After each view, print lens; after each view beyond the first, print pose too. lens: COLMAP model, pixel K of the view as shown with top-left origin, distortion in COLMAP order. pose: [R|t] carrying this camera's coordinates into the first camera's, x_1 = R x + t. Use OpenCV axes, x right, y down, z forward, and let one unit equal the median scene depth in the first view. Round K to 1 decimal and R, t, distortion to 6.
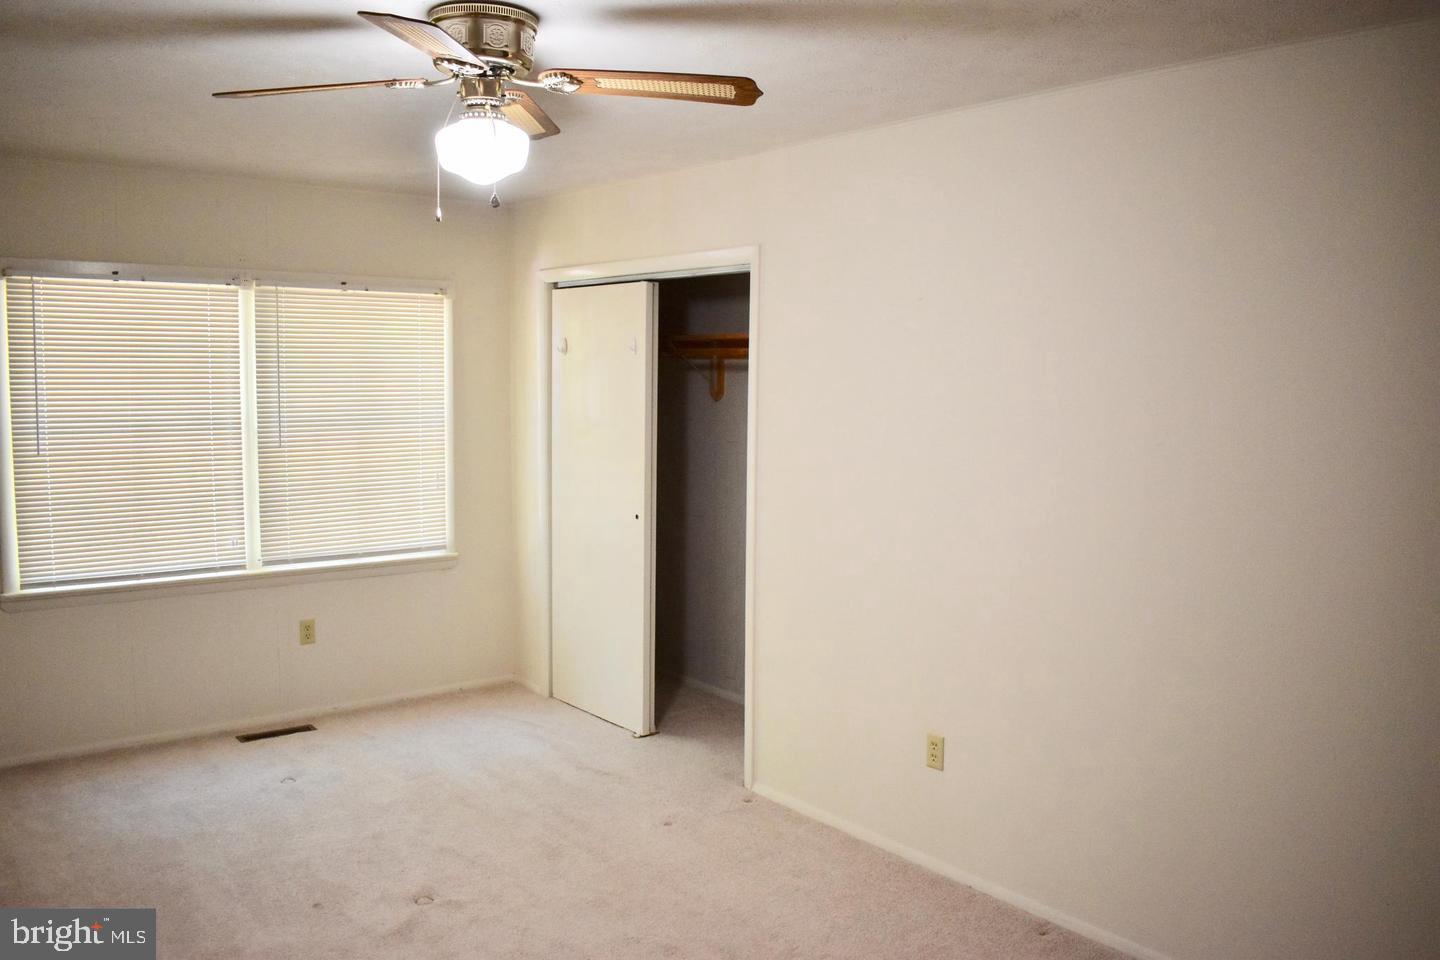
lens RADIAL K [[1149.3, 0, 716.0], [0, 1149.3, 485.0], [0, 0, 1]] dist [-0.080801, 0.006293]
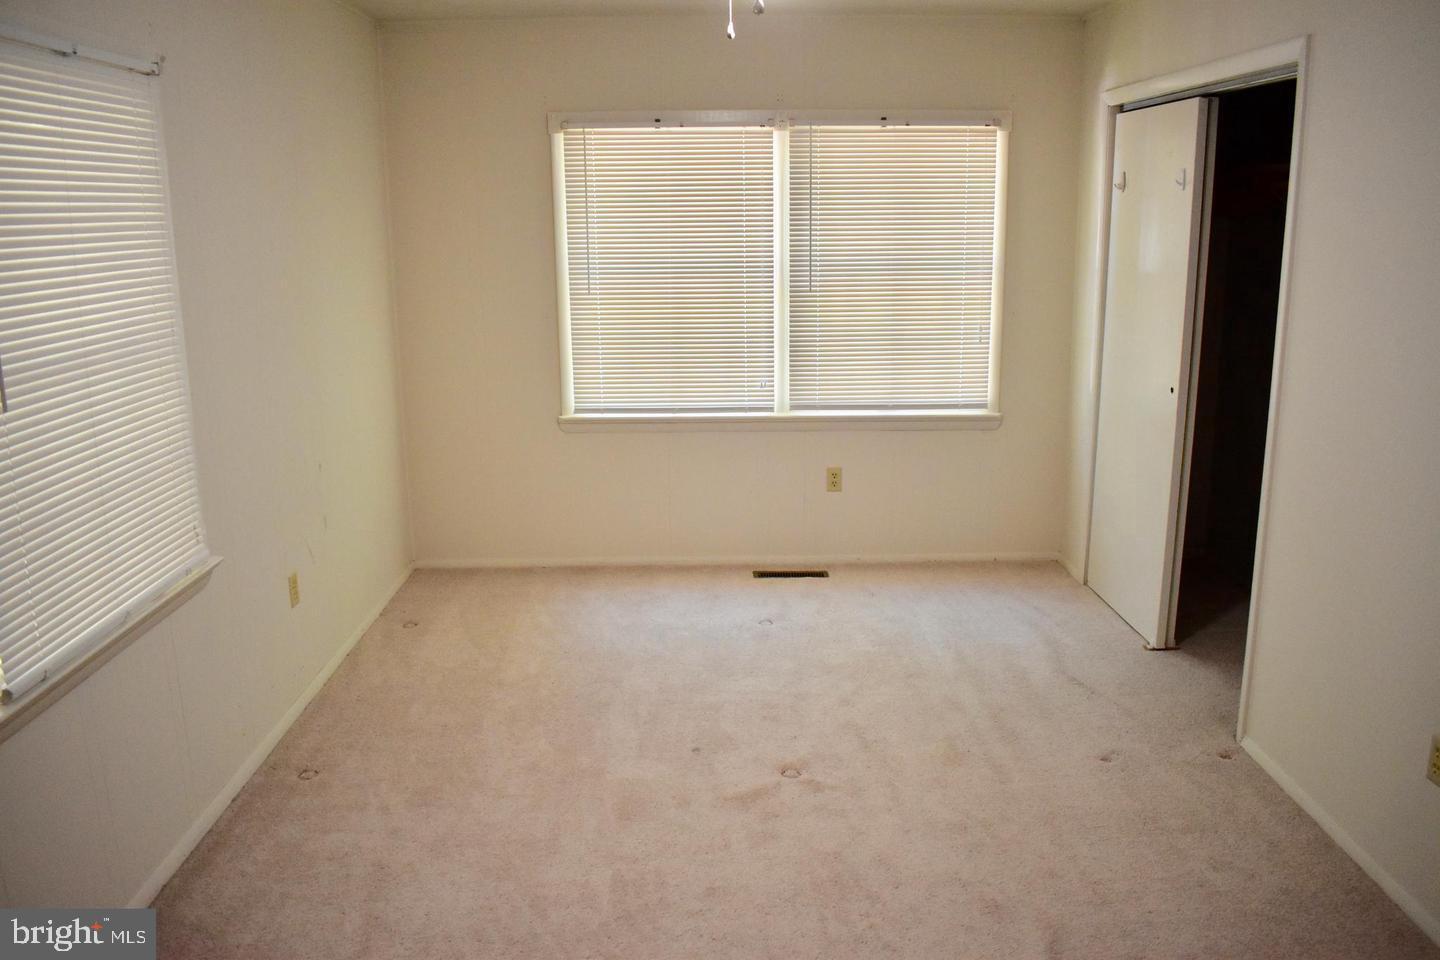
lens RADIAL K [[1149.3, 0, 719.9], [0, 1149.3, 474.6], [0, 0, 1]] dist [-0.080801, 0.006293]
pose [[0.783150, 0.121746, -0.609798, 0.184851], [-0.043107, 0.988917, 0.142075, -0.014394], [0.620337, -0.084980, 0.779718, 0.160929]]
